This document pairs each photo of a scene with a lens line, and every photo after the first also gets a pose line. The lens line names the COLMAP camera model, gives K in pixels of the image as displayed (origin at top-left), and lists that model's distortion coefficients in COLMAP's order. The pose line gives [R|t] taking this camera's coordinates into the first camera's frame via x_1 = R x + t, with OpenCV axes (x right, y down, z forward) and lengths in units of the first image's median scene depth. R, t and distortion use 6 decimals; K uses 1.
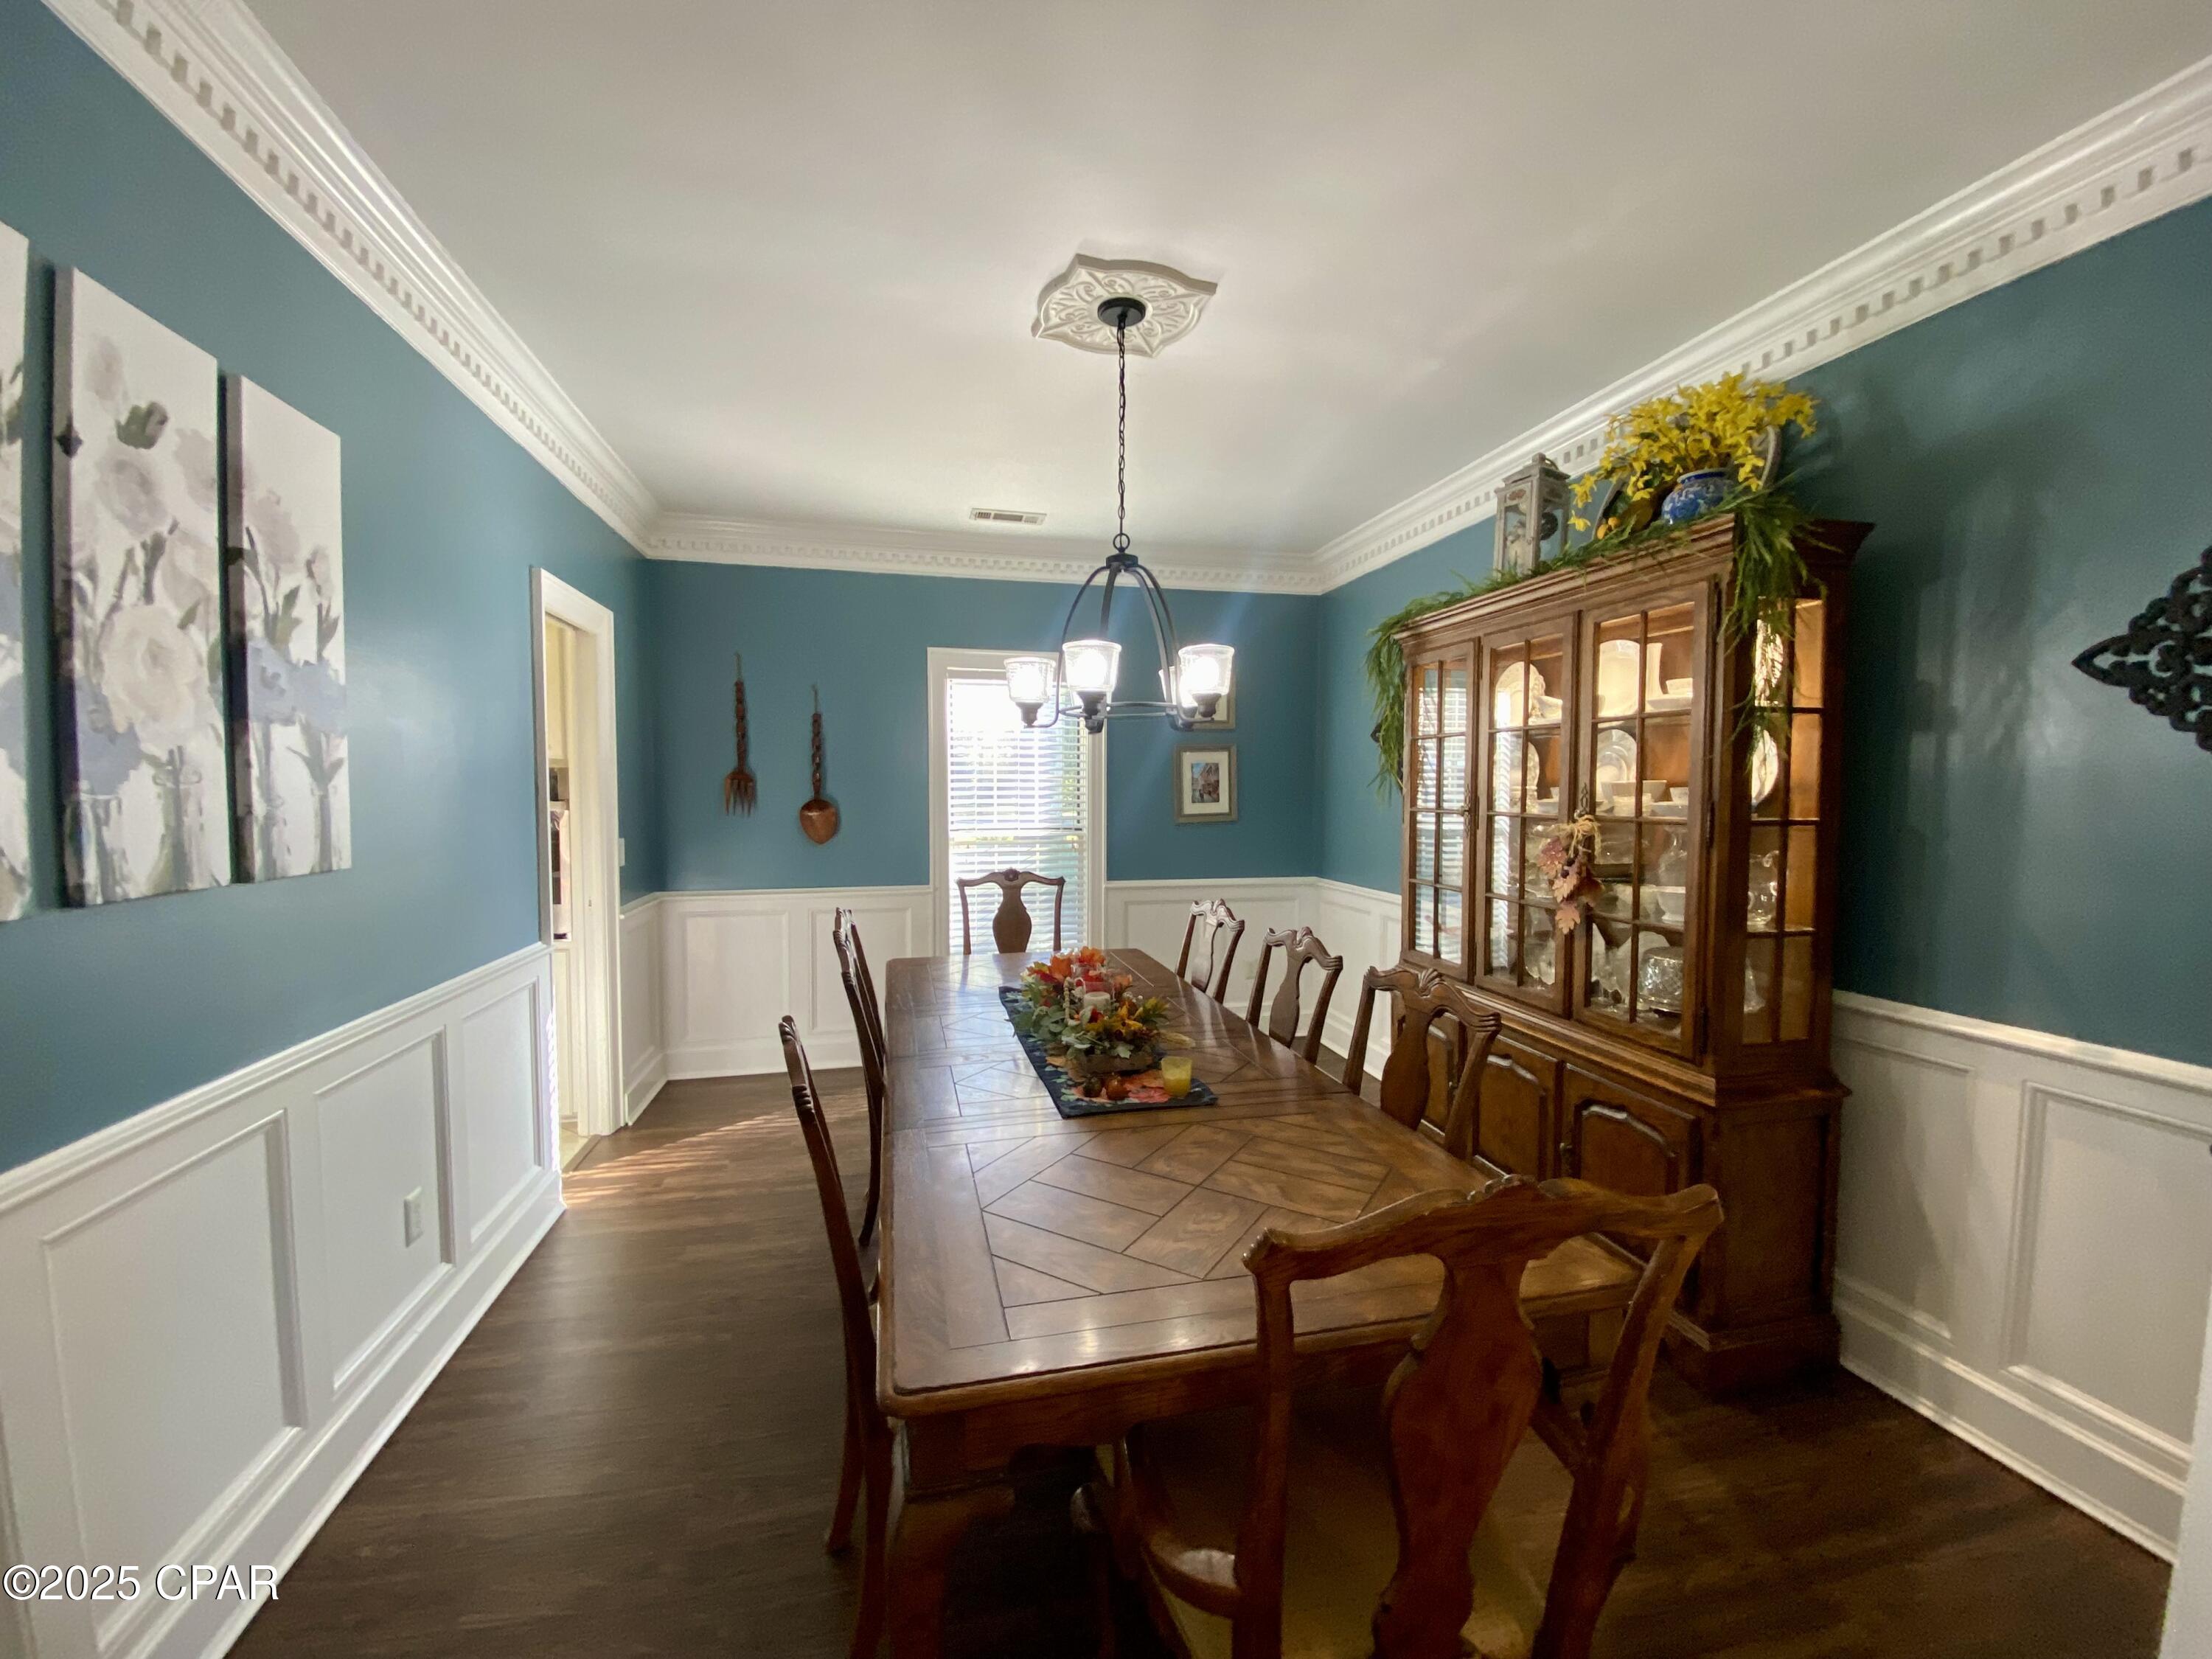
lens RADIAL K [[896.1, 0, 1100.3], [0, 896.1, 832.9], [0, 0, 1]] dist [0.039615, -0.030773]
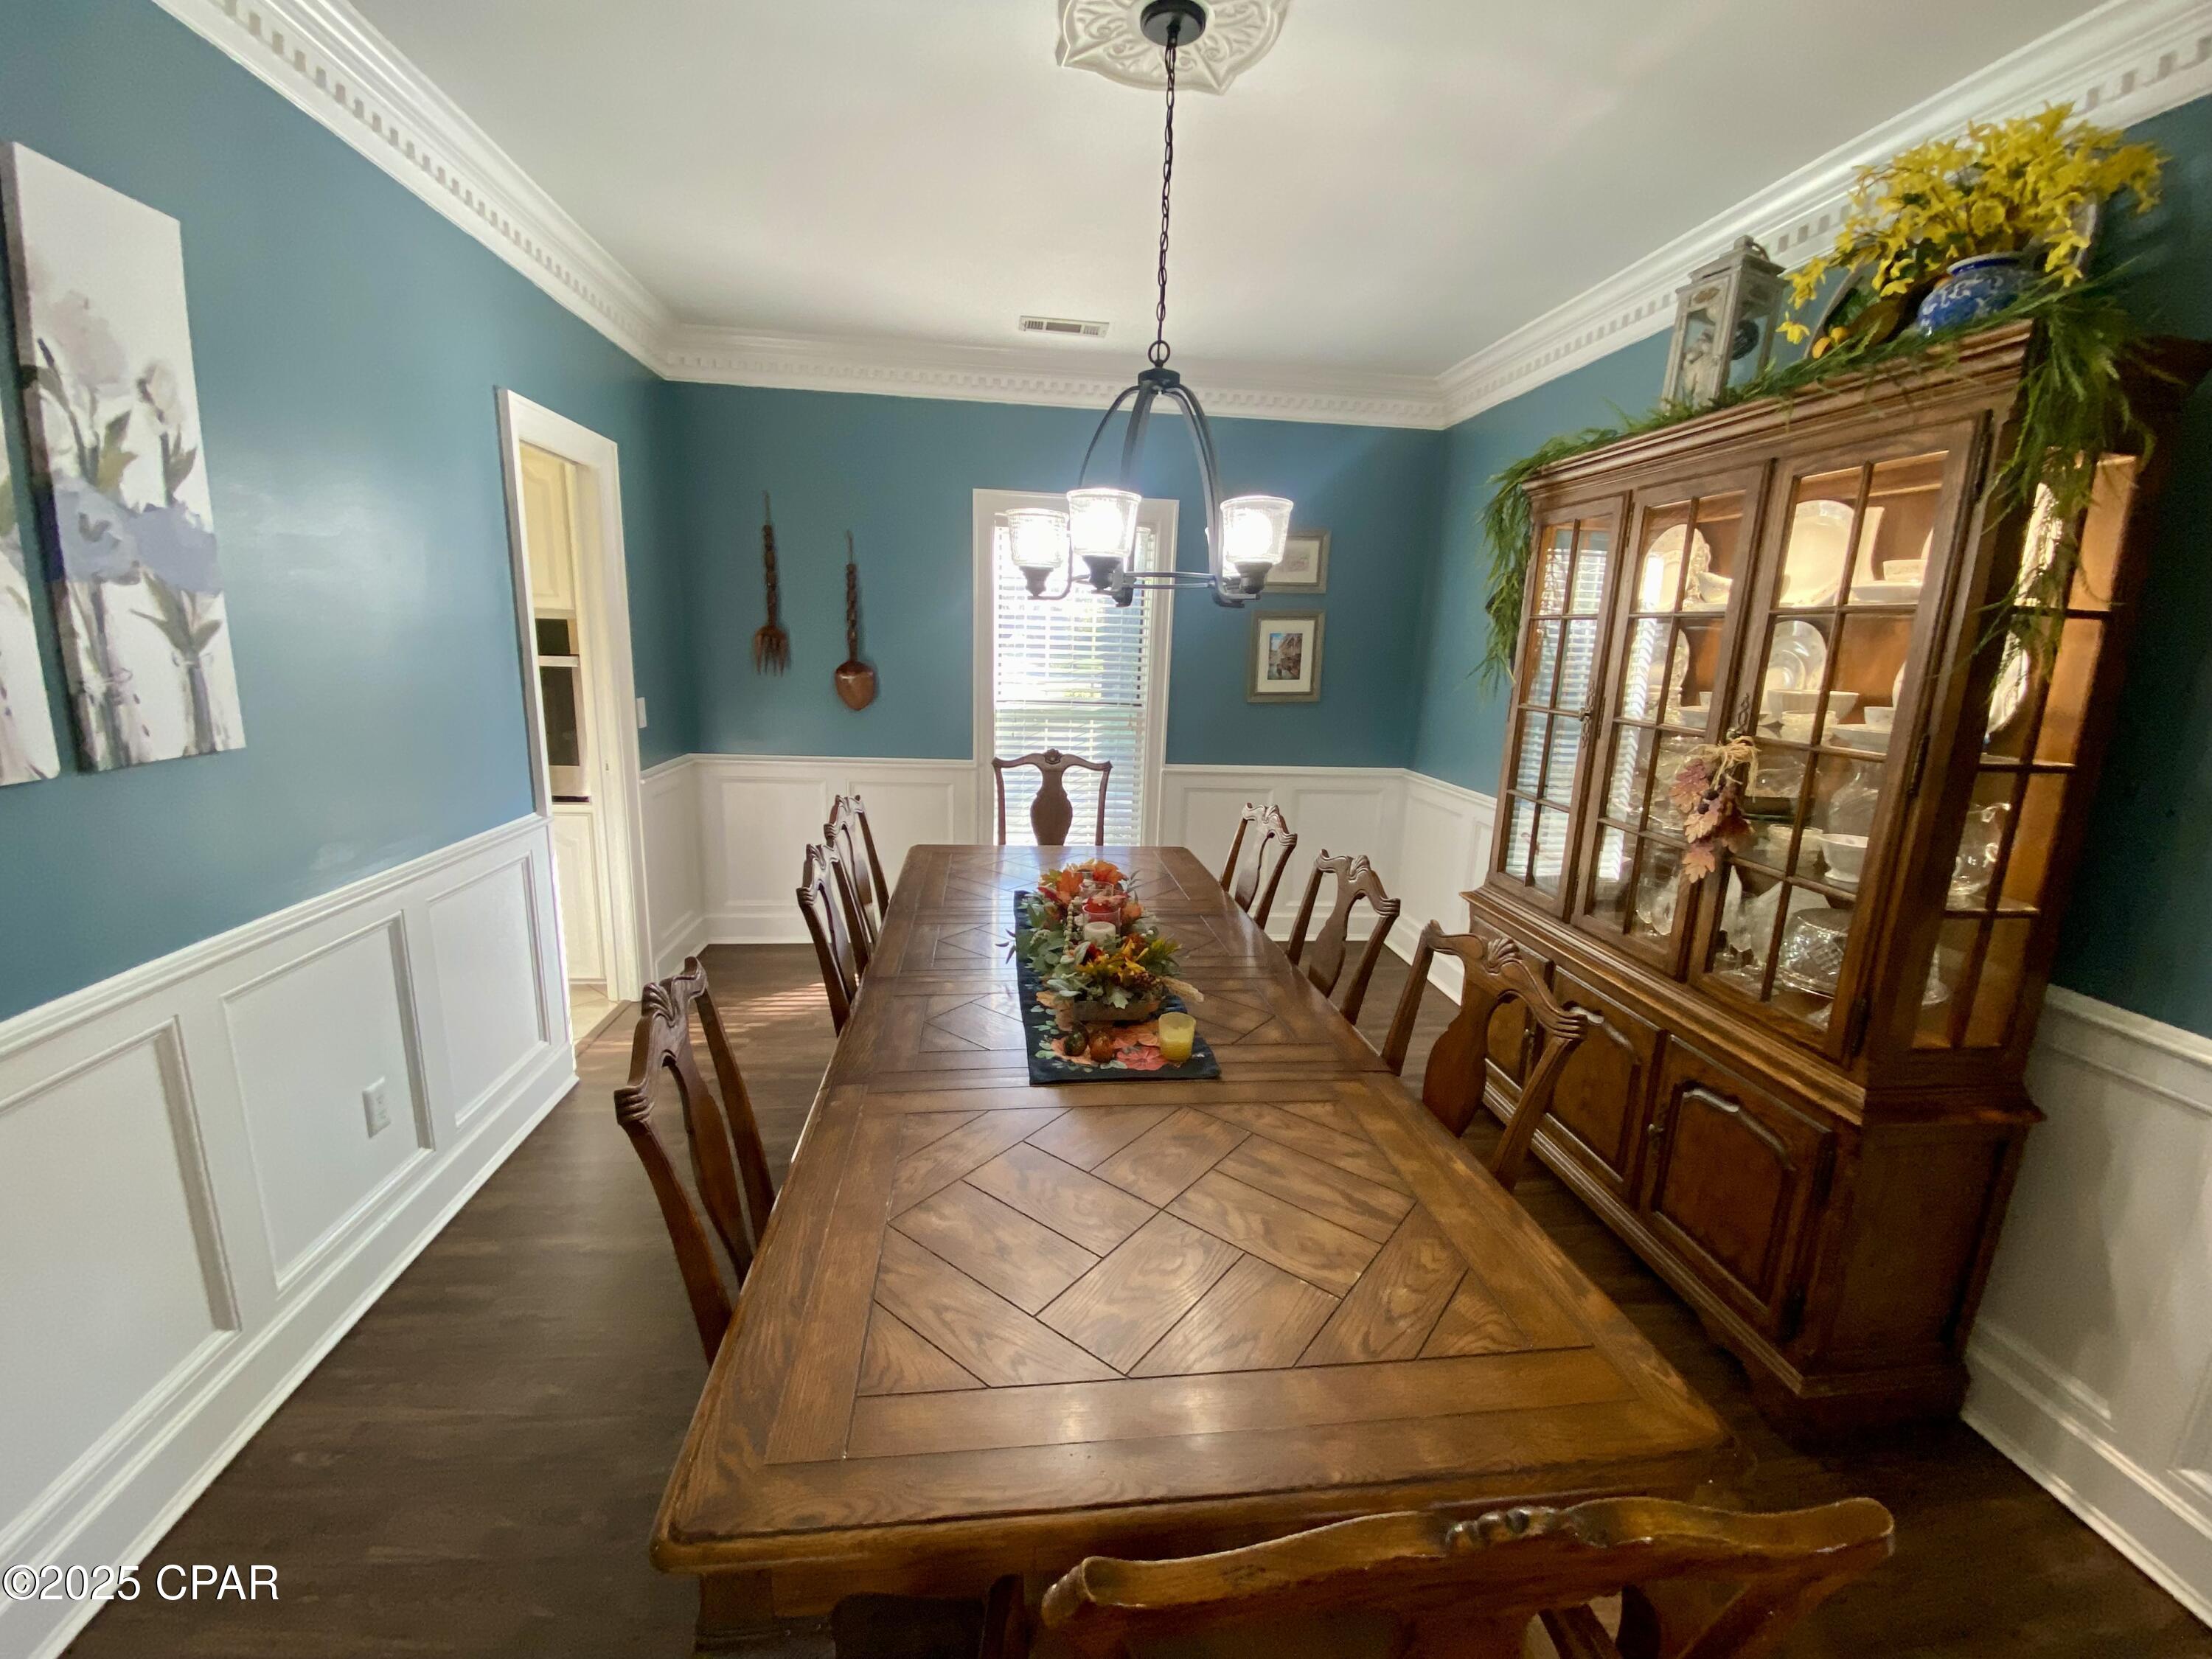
lens RADIAL K [[898.5, 0, 1106.0], [0, 898.5, 829.5], [0, 0, 1]] dist [0.022389, -0.019639]
pose [[0.993350, 0.055978, -0.100609, 0.081763], [-0.039326, 0.986257, 0.160468, -0.046090], [0.108209, -0.155445, 0.981900, 0.176955]]
